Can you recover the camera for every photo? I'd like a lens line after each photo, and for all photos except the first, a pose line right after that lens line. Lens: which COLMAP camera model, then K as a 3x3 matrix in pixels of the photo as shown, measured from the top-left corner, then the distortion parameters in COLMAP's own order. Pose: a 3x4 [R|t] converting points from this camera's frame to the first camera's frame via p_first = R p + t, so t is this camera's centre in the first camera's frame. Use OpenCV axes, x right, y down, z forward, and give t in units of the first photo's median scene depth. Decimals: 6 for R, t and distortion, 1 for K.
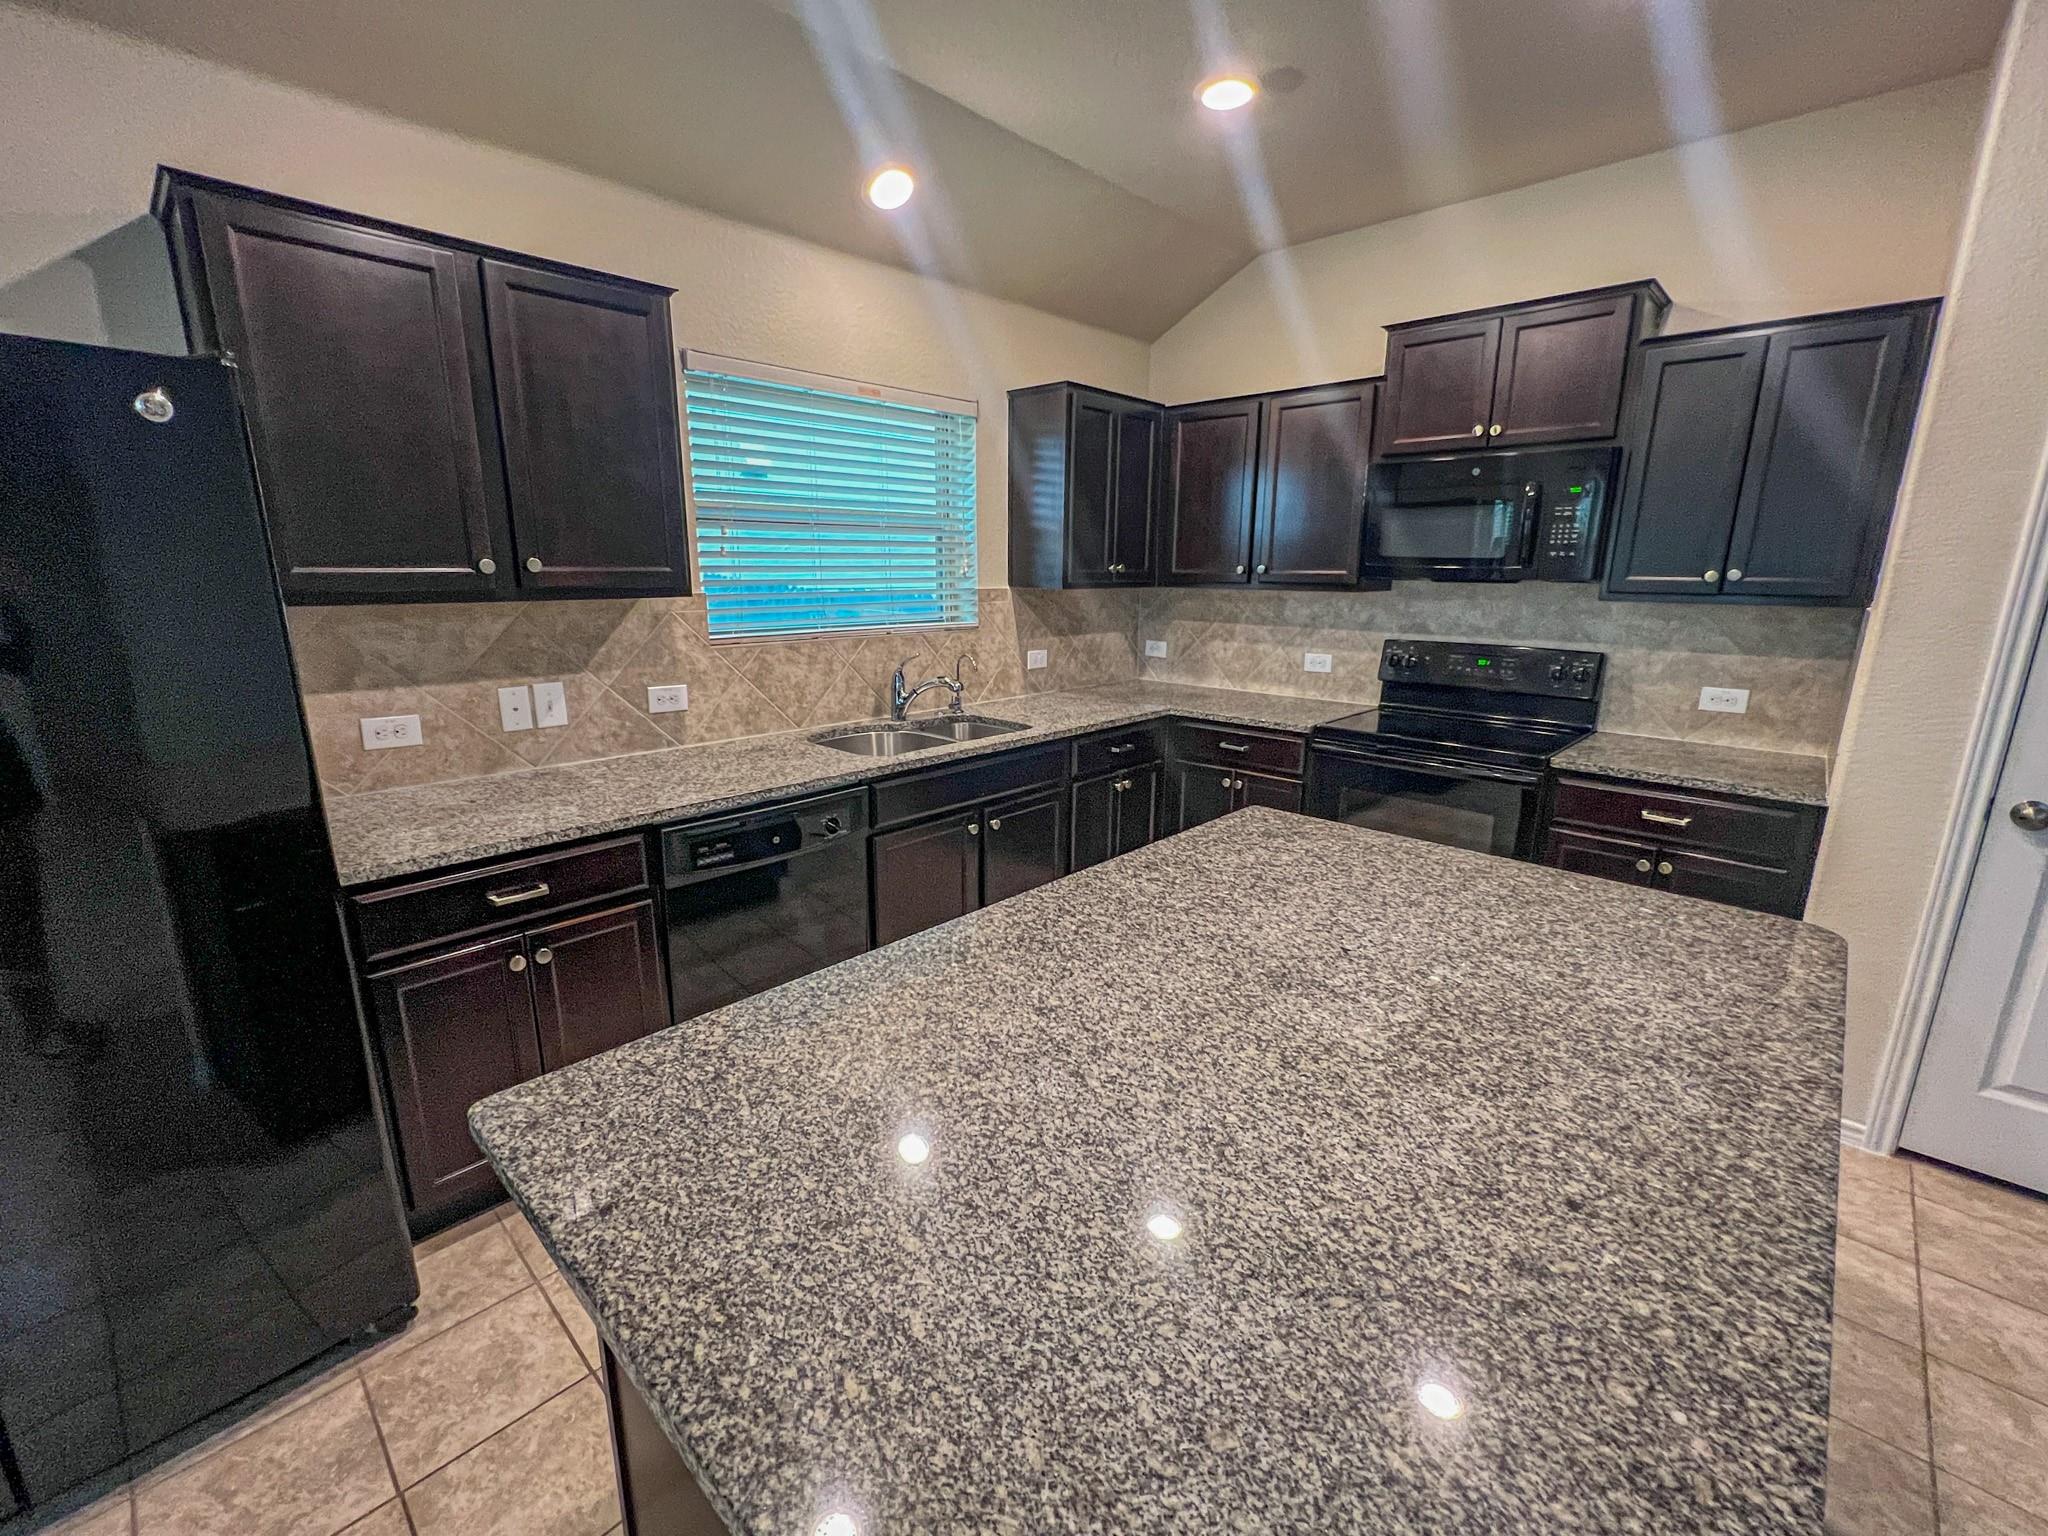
lens RADIAL K [[860.6, 0, 1021.2], [0, 860.6, 771.9], [0, 0, 1]] dist [-0.001323, 0.000184]
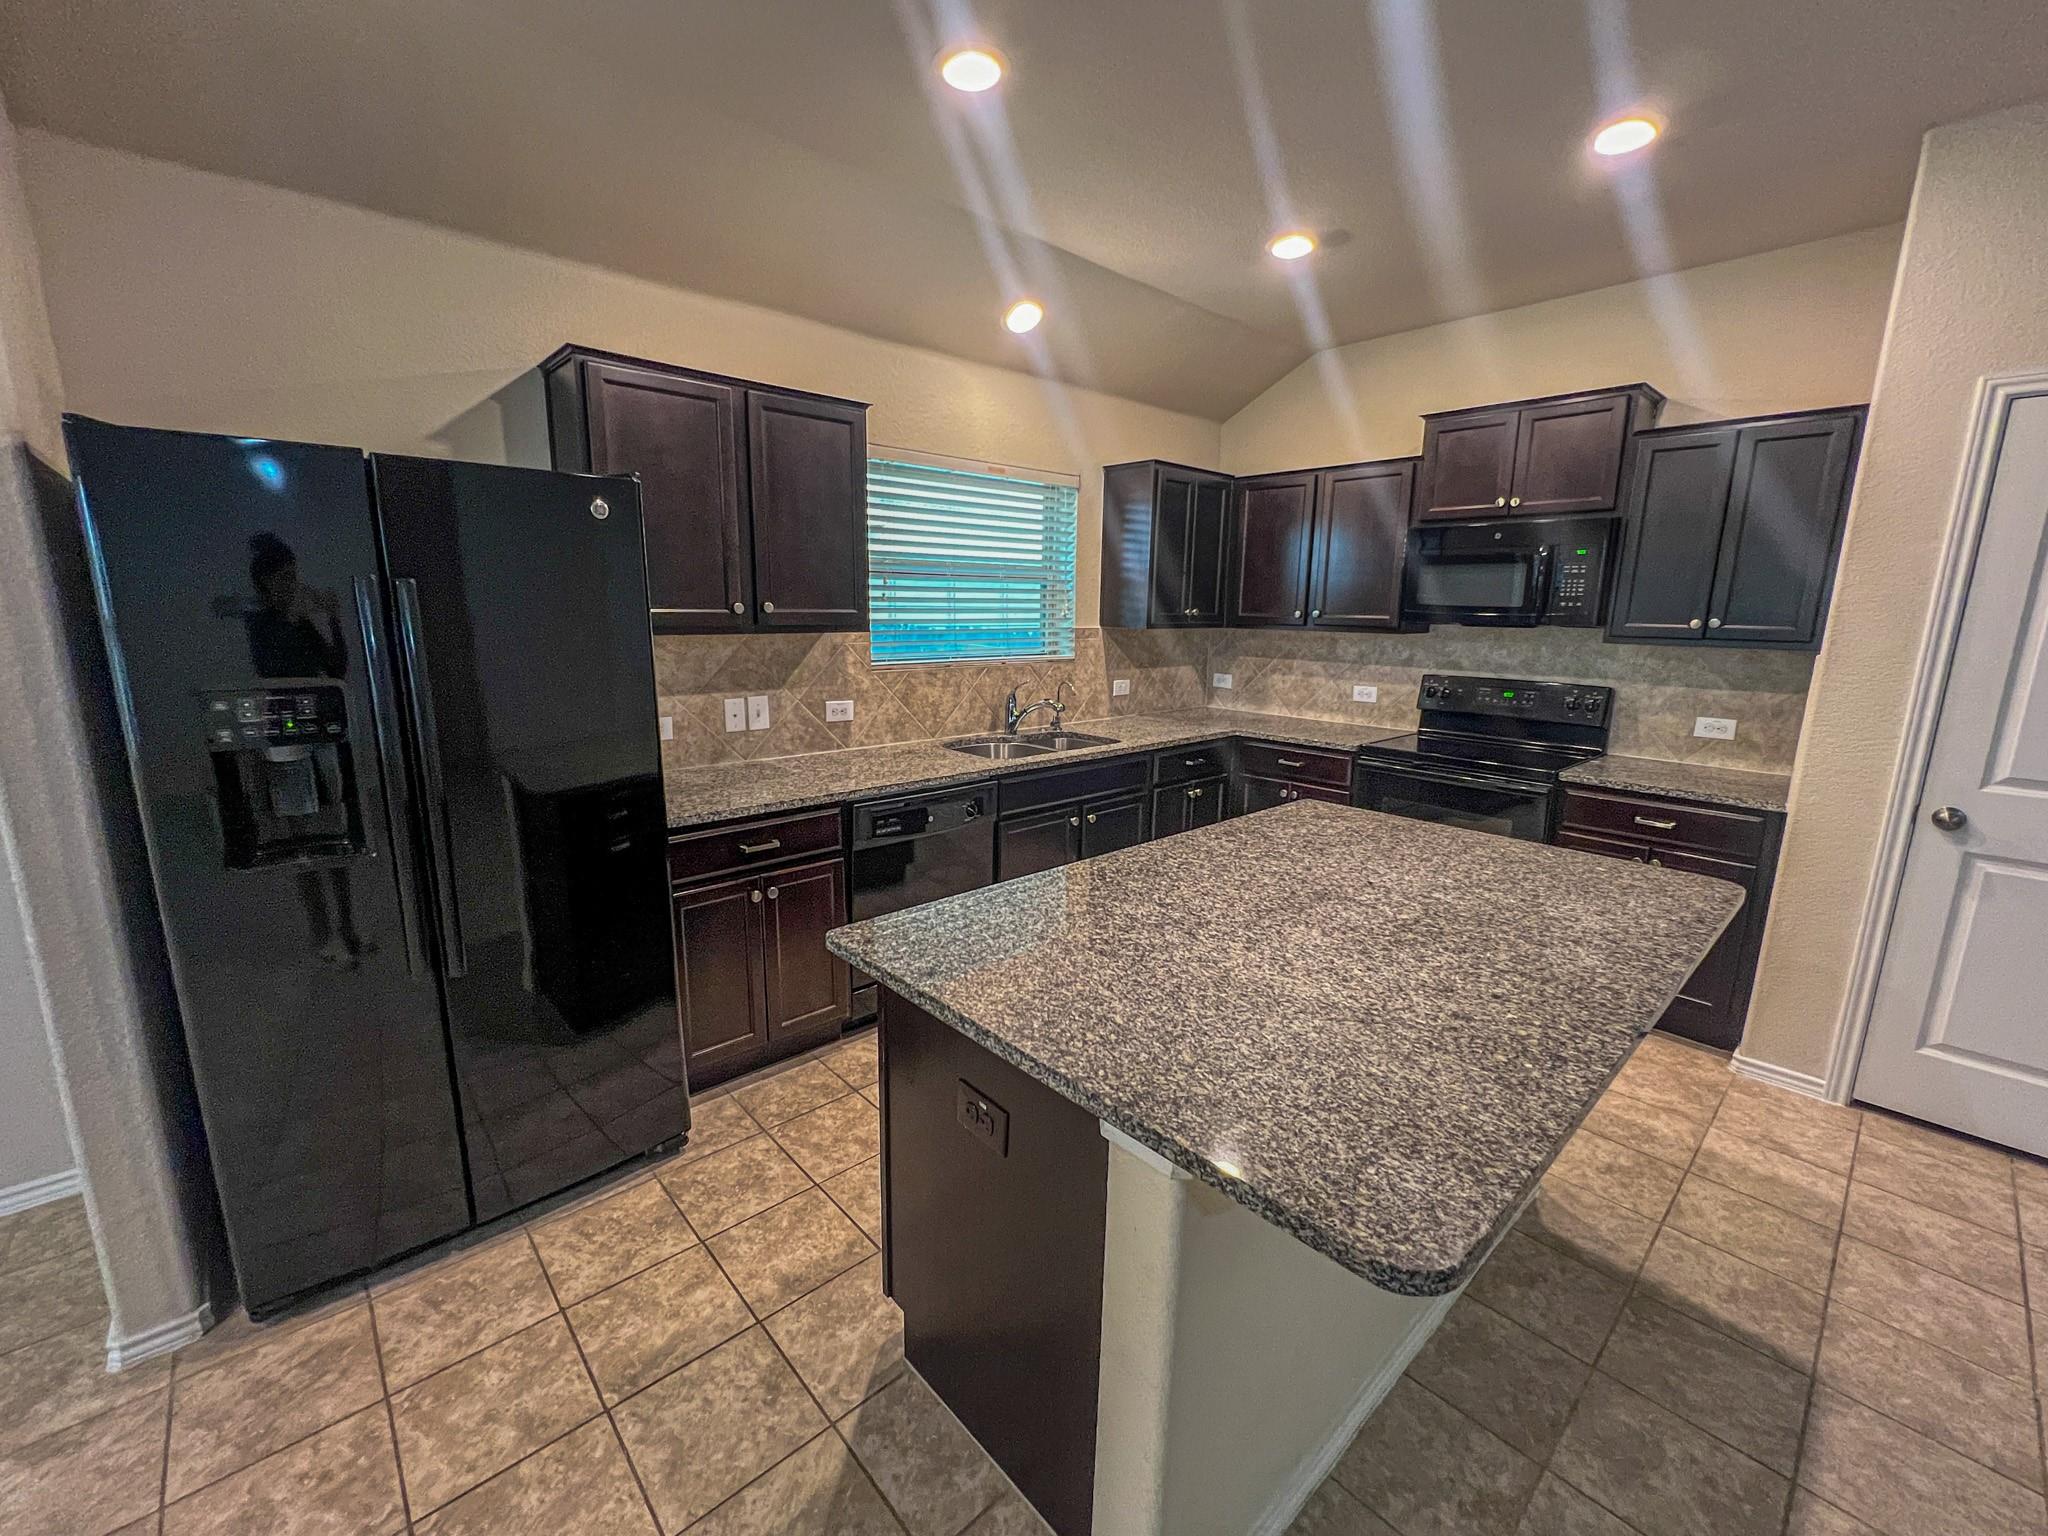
lens RADIAL K [[834.6, 0, 1022.5], [0, 834.6, 770.2], [0, 0, 1]] dist [-0.000633, 0.000246]
pose [[0.997513, 0.021720, -0.067046, -0.056934], [-0.024375, 0.998940, -0.039043, 0.045960], [0.066127, 0.040580, 0.996986, -0.220294]]
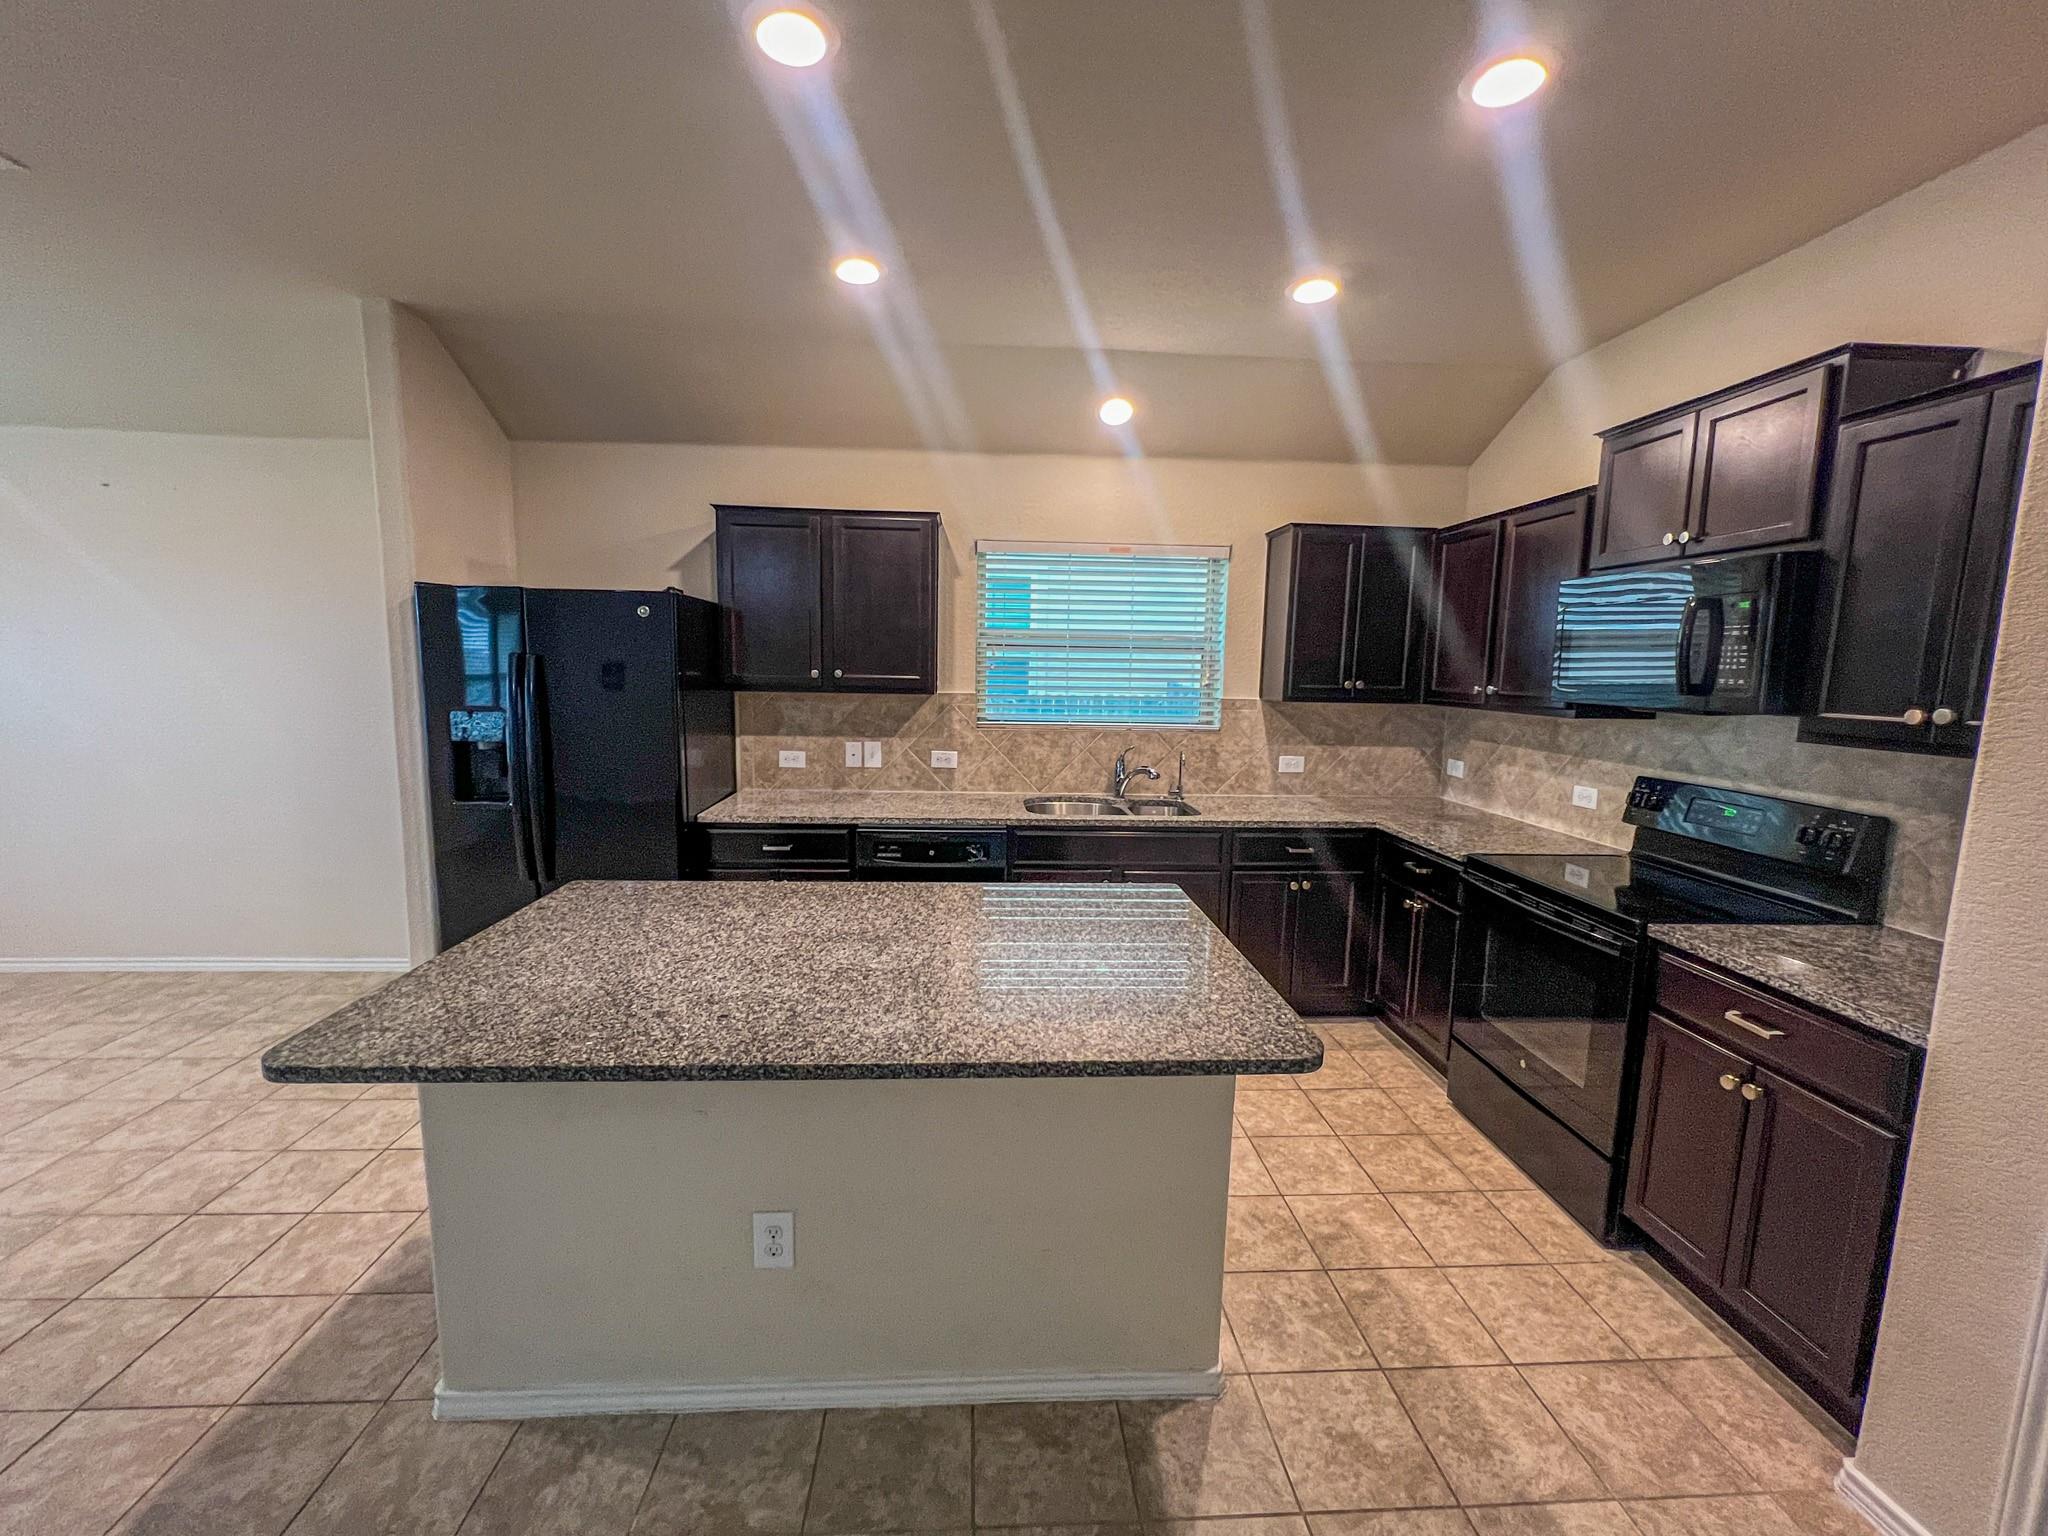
lens RADIAL K [[834.6, 0, 1022.5], [0, 834.6, 770.2], [0, 0, 1]] dist [-0.000633, 0.000246]
pose [[0.732779, 0.096514, -0.673588, 0.723098], [-0.174794, 0.983372, -0.049253, -0.017838], [0.657634, 0.153831, 0.737464, -0.004113]]
